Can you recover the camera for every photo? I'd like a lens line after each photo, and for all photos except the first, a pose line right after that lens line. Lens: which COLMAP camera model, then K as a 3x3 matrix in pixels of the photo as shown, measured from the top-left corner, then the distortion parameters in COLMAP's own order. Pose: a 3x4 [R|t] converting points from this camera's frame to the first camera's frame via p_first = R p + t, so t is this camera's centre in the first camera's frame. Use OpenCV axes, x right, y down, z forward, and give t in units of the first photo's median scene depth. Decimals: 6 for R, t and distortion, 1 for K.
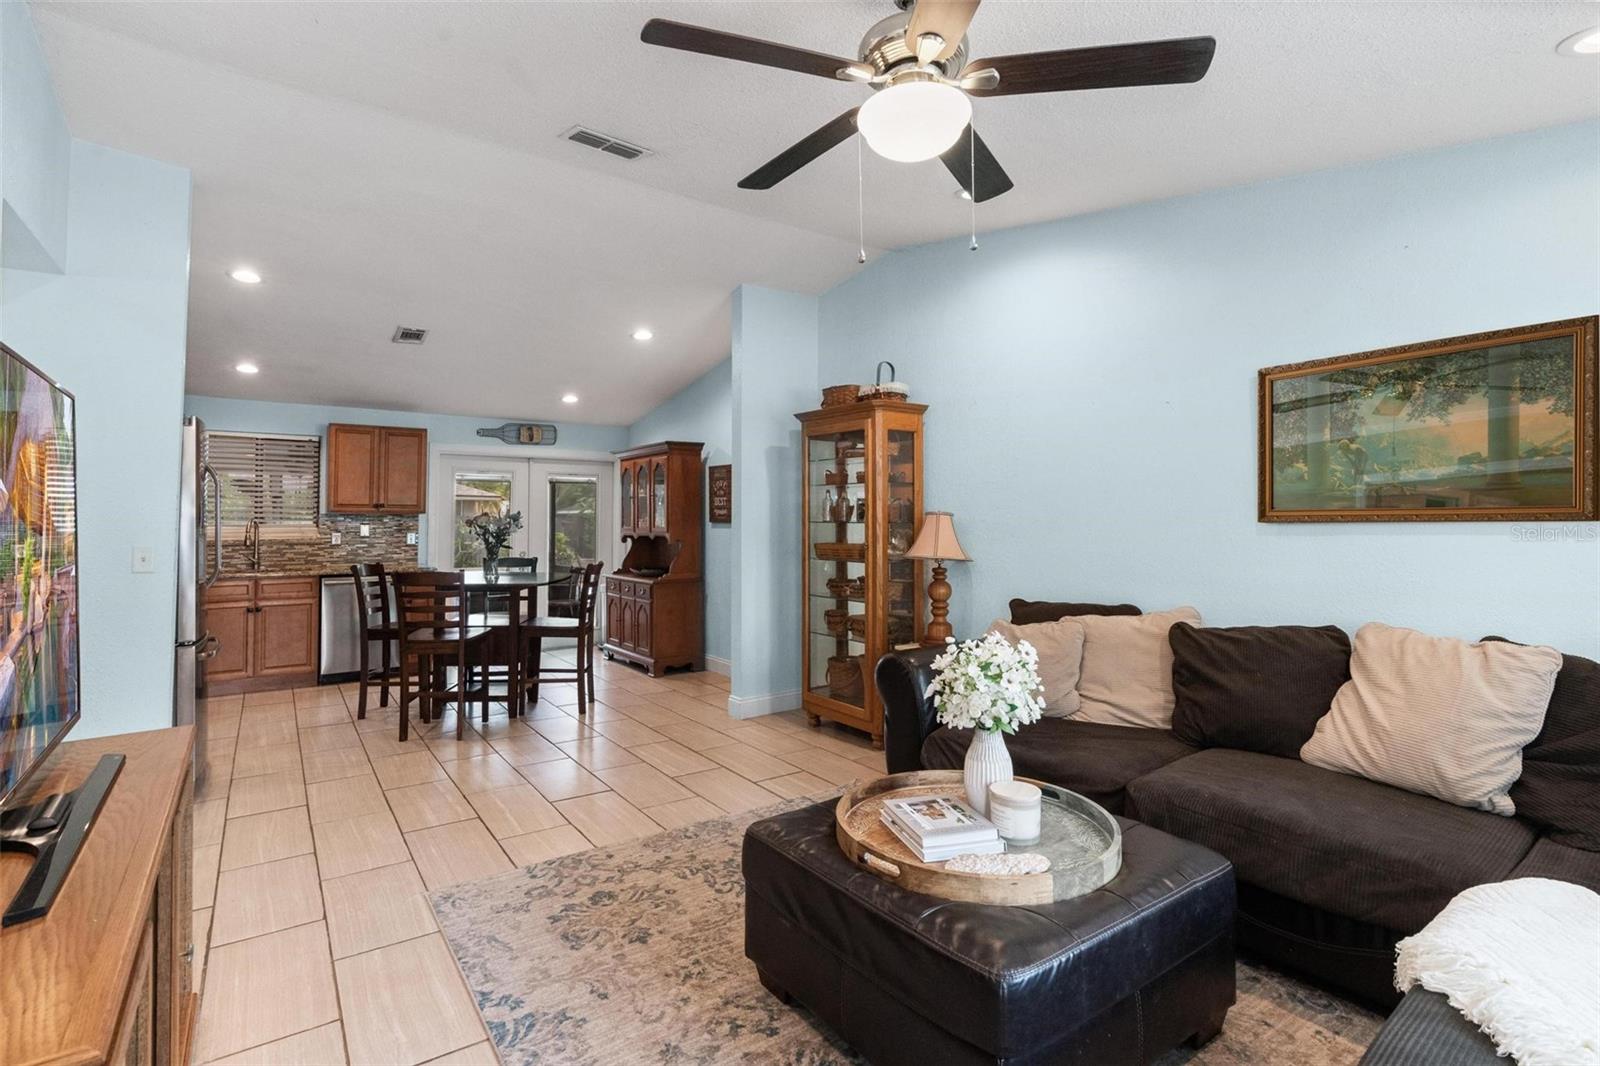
lens RADIAL K [[781.4, 0, 797.5], [0, 781.4, 491.0], [0, 0, 1]] dist [-0.001241, -0.000086]
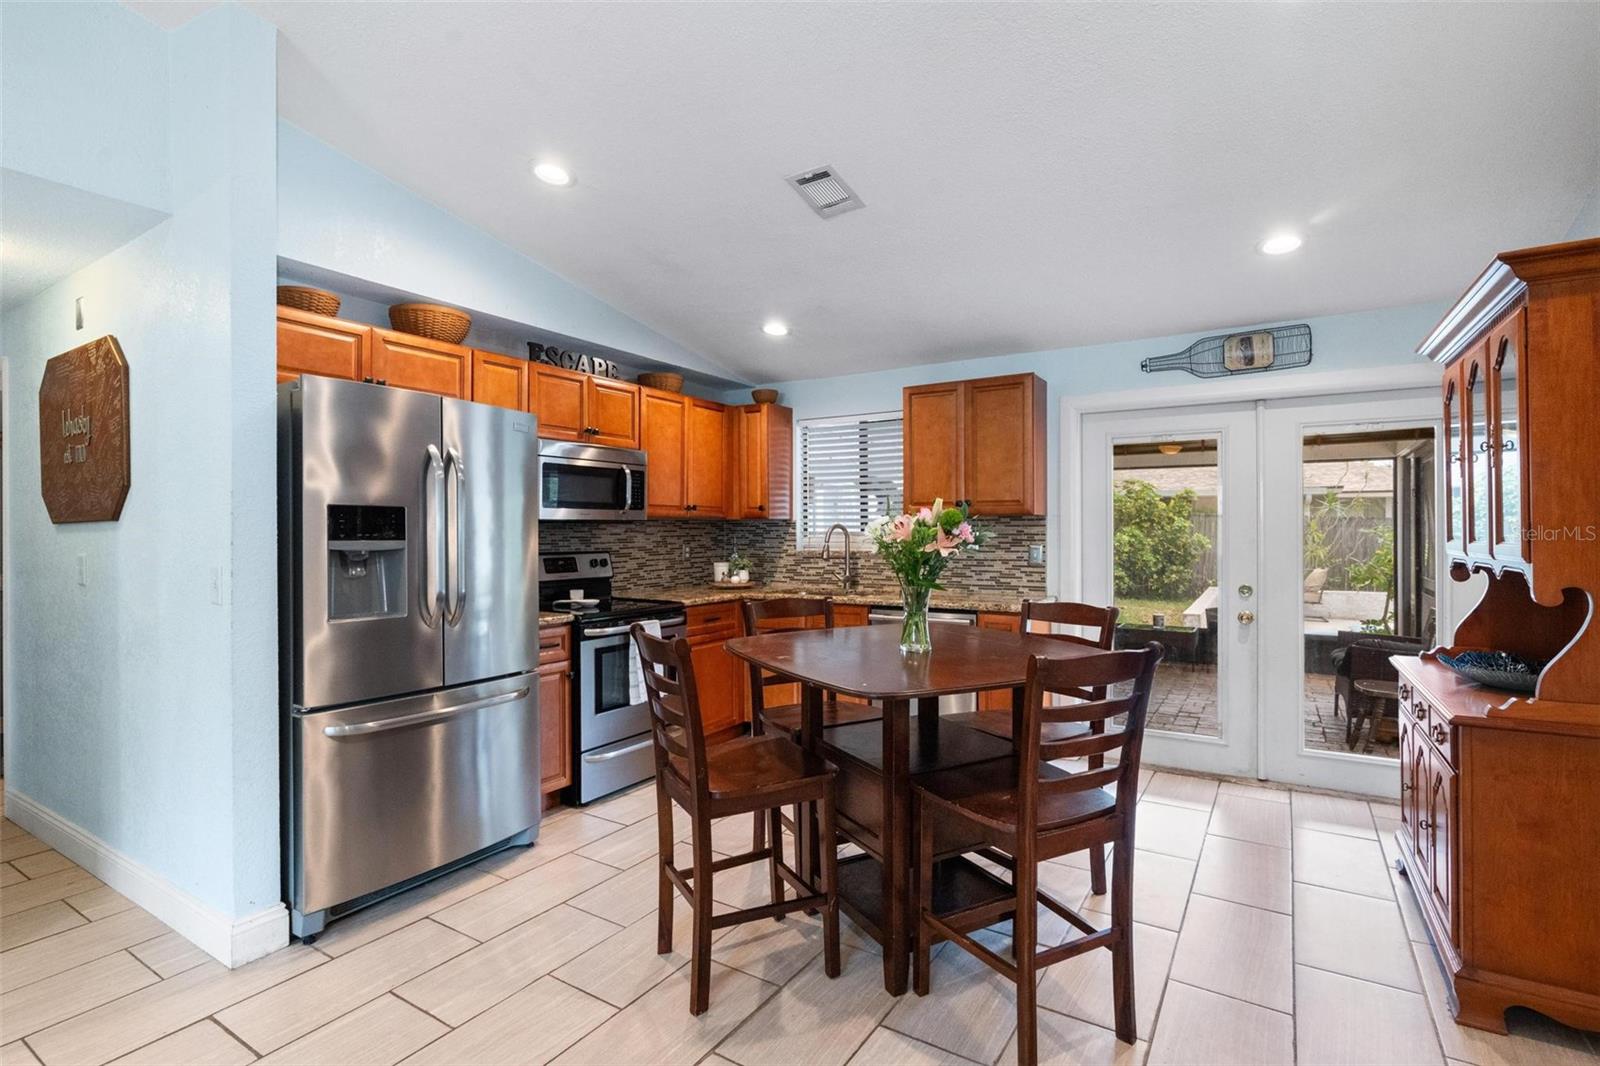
lens RADIAL K [[766.7, 0, 800.0], [0, 766.7, 533.0], [0, 0, 1]] dist [-0.000319, 0.000031]
pose [[0.393516, 0.002756, -0.919313, -0.005640], [0.037014, 0.999137, 0.018839, 0.026800], [0.918572, -0.041441, 0.393075, 0.623495]]
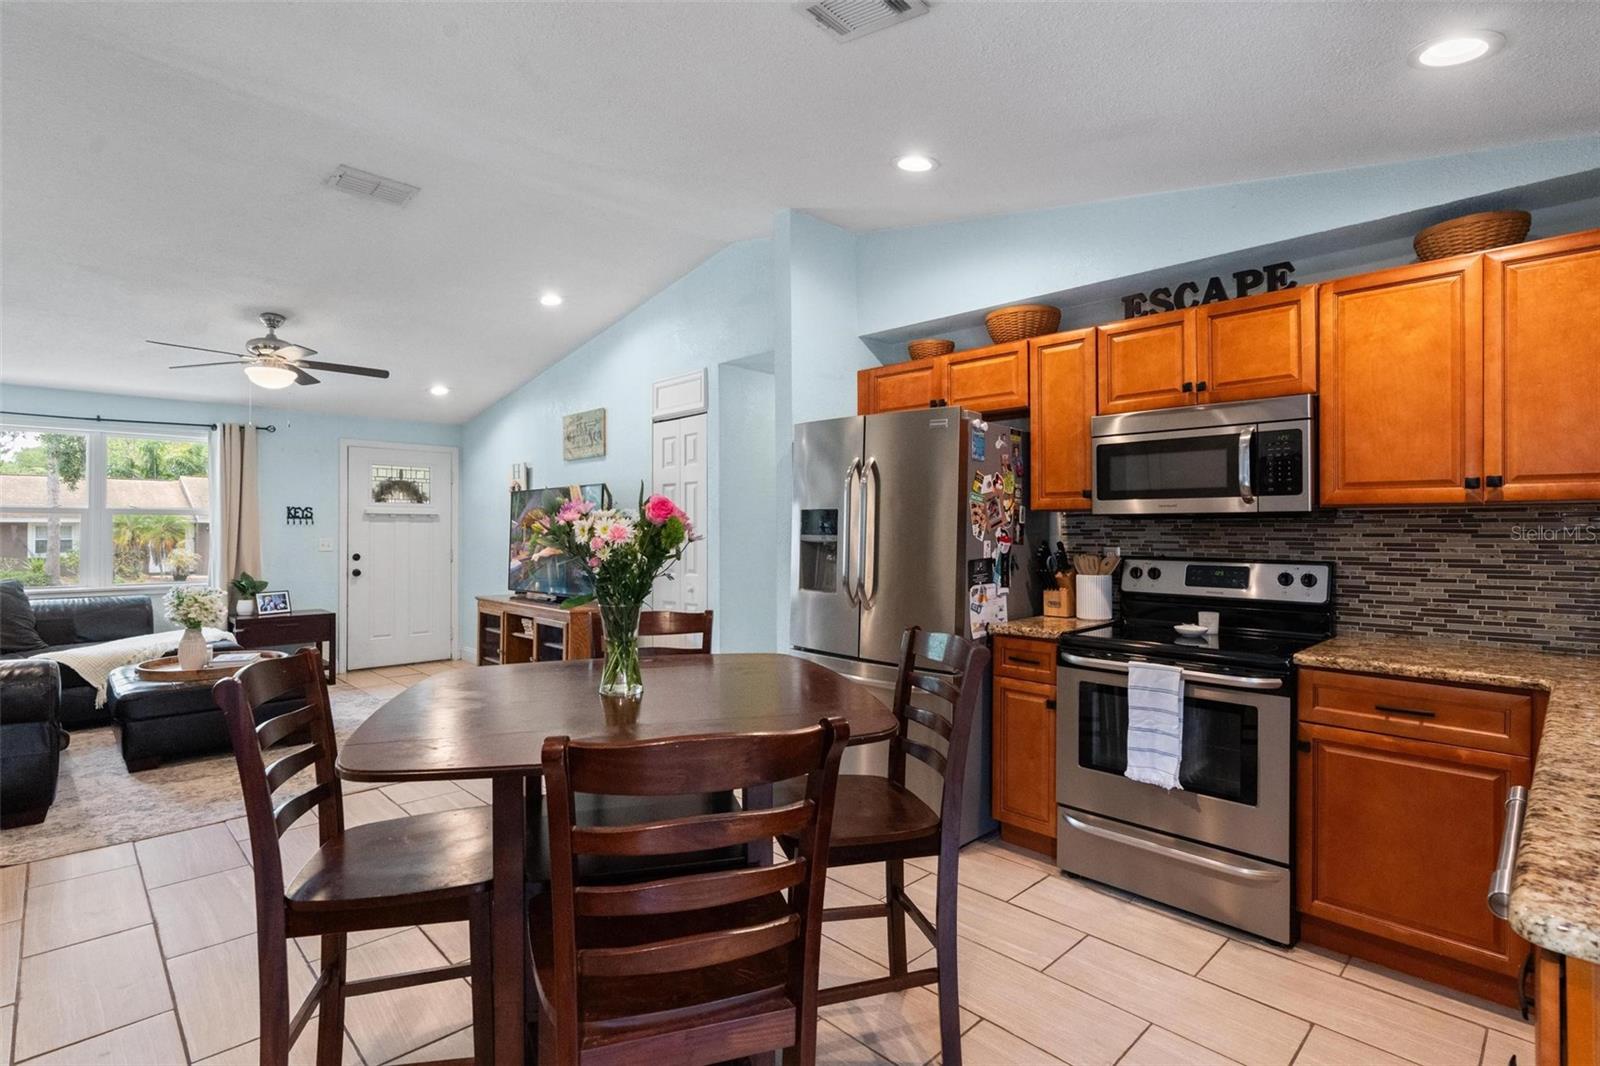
lens RADIAL K [[766.7, 0, 800.0], [0, 766.7, 533.0], [0, 0, 1]] dist [-0.000319, 0.000031]
pose [[-0.986753, 0.006033, -0.162117, -0.340408], [0.010775, 0.999539, -0.028390, 0.041786], [0.161871, -0.029761, -0.986363, 1.090452]]
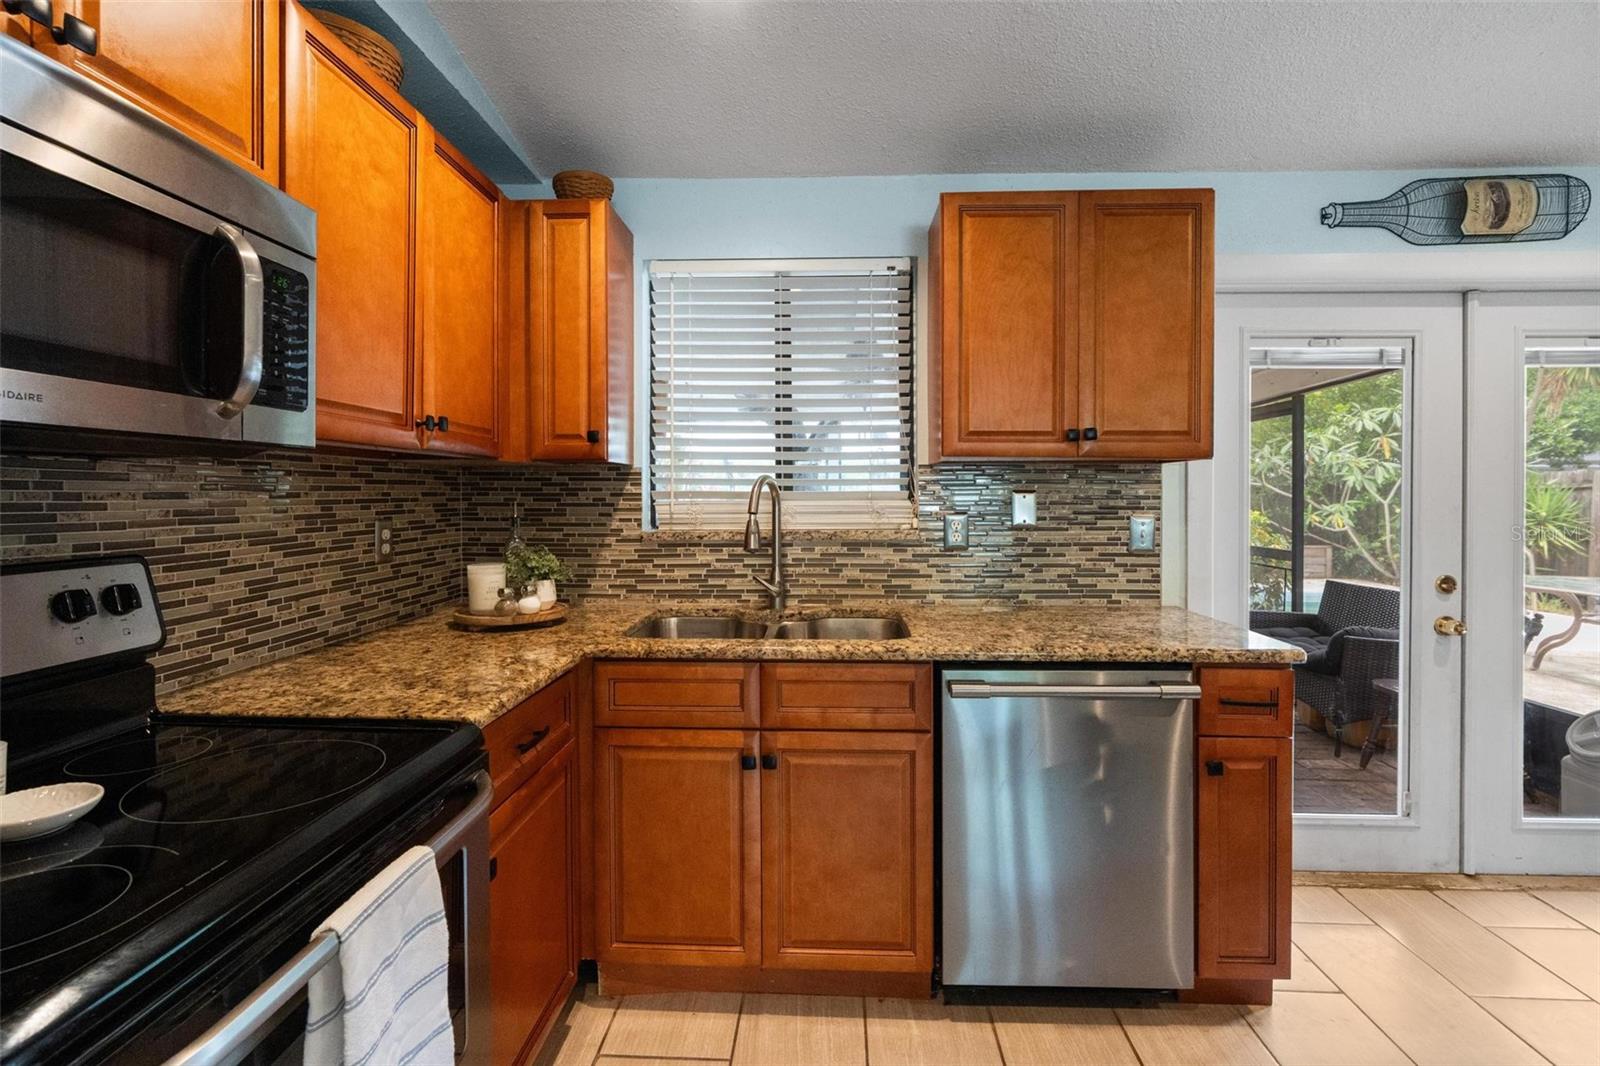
lens RADIAL K [[730.0, 0, 797.5], [0, 730.0, 502.2], [0, 0, 1]] dist [-0.002106, 0.000092]
pose [[0.797691, 0.009052, -0.602999, -0.446761], [0.020745, 0.998884, 0.042437, 0.031615], [0.602710, -0.046361, 0.796612, 0.686918]]
